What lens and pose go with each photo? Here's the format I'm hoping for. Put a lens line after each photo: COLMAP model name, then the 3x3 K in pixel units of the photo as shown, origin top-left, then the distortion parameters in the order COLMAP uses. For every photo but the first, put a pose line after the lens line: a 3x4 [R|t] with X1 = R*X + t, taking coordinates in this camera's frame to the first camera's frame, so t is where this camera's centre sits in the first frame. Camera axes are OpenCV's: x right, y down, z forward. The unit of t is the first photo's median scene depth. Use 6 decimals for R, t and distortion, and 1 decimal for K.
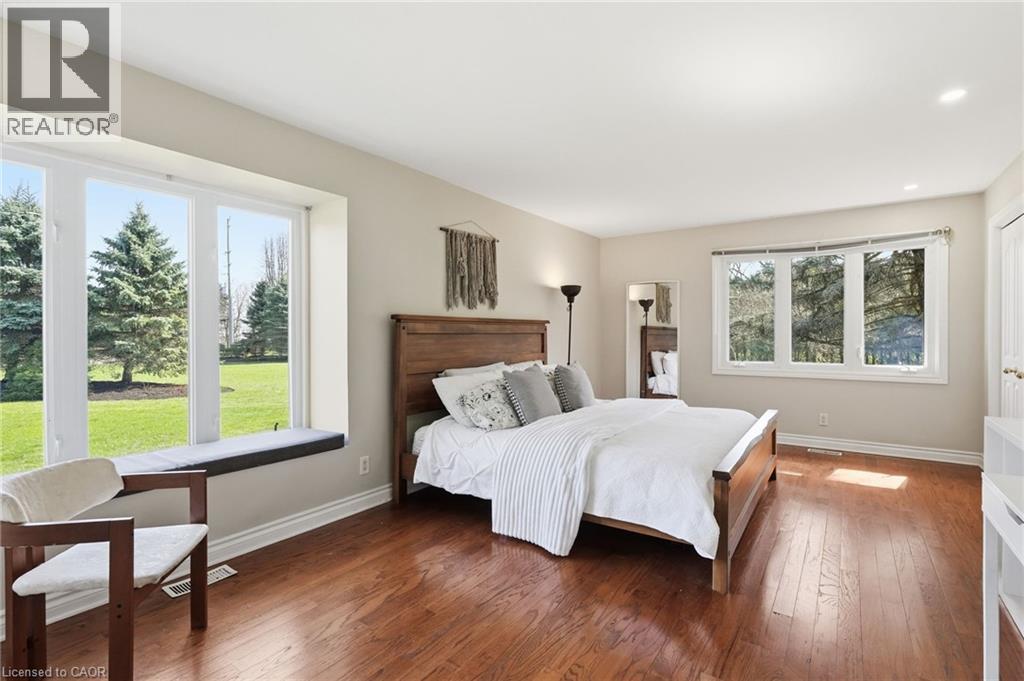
lens RADIAL K [[459.1, 0, 513.1], [0, 459.1, 337.7], [0, 0, 1]] dist [-0.013552, 0.004165]
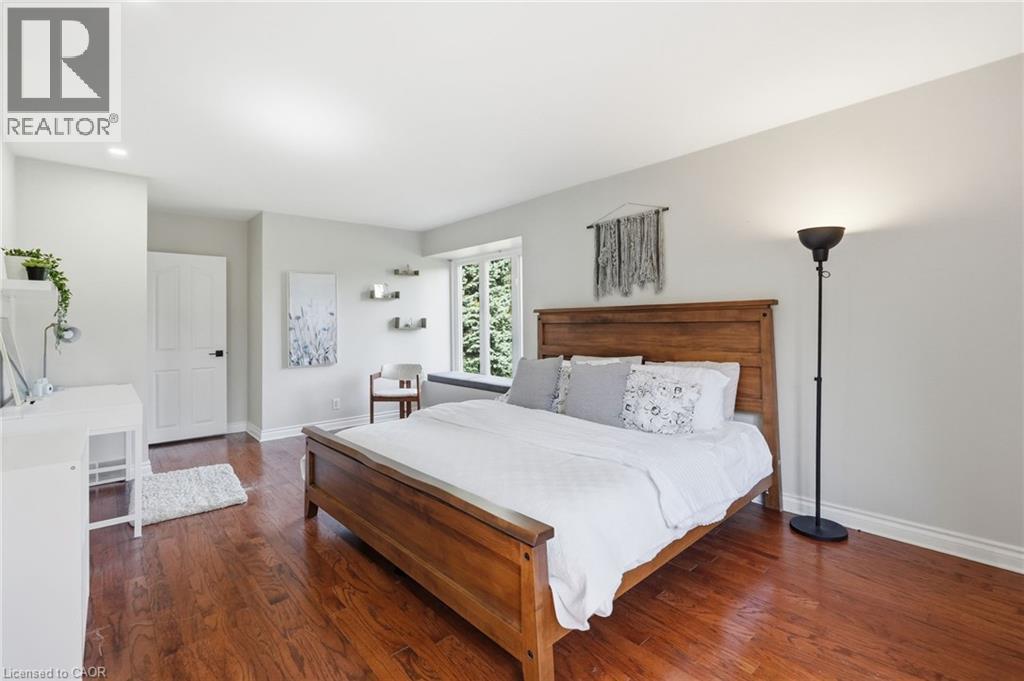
lens RADIAL K [[459.1, 0, 512.7], [0, 459.1, 331.5], [0, 0, 1]] dist [-0.013552, 0.004165]
pose [[-0.189411, 0.018859, -0.981717, 0.854455], [-0.002593, 0.999802, 0.019707, -0.009029], [0.981894, 0.006279, -0.189325, 0.931038]]
